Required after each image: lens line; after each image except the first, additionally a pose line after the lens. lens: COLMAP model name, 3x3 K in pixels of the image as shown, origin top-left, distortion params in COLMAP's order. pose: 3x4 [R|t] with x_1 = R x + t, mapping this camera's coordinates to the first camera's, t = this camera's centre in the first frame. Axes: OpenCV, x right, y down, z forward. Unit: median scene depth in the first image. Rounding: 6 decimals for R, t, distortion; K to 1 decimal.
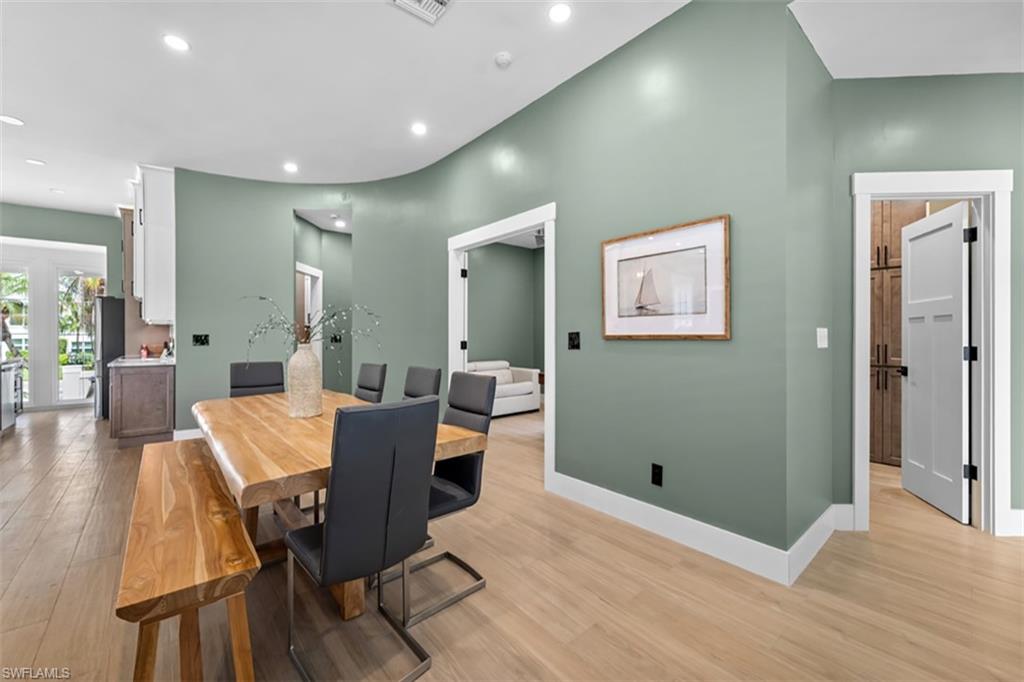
lens RADIAL K [[415.1, 0, 507.1], [0, 415.1, 337.5], [0, 0, 1]] dist [-0.000414, -0.001521]
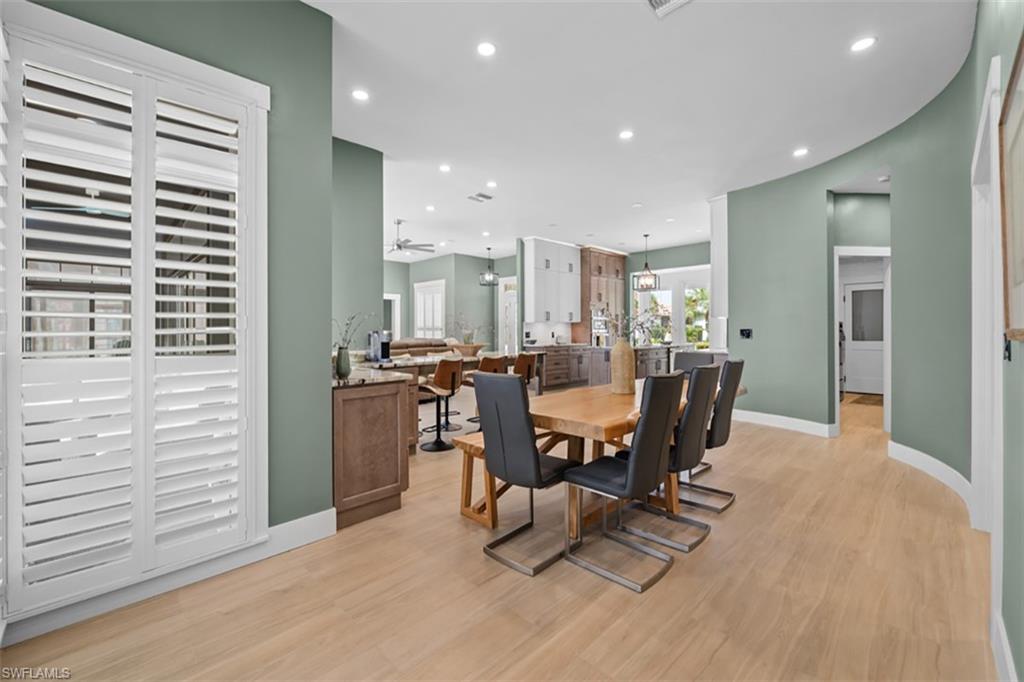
lens RADIAL K [[415.1, 0, 506.9], [0, 415.1, 333.1], [0, 0, 1]] dist [-0.000414, -0.001521]
pose [[0.060819, 0.006787, -0.998126, 0.682636], [0.003869, 0.999968, 0.007036, -0.011770], [0.998141, -0.004290, 0.060790, 0.486546]]
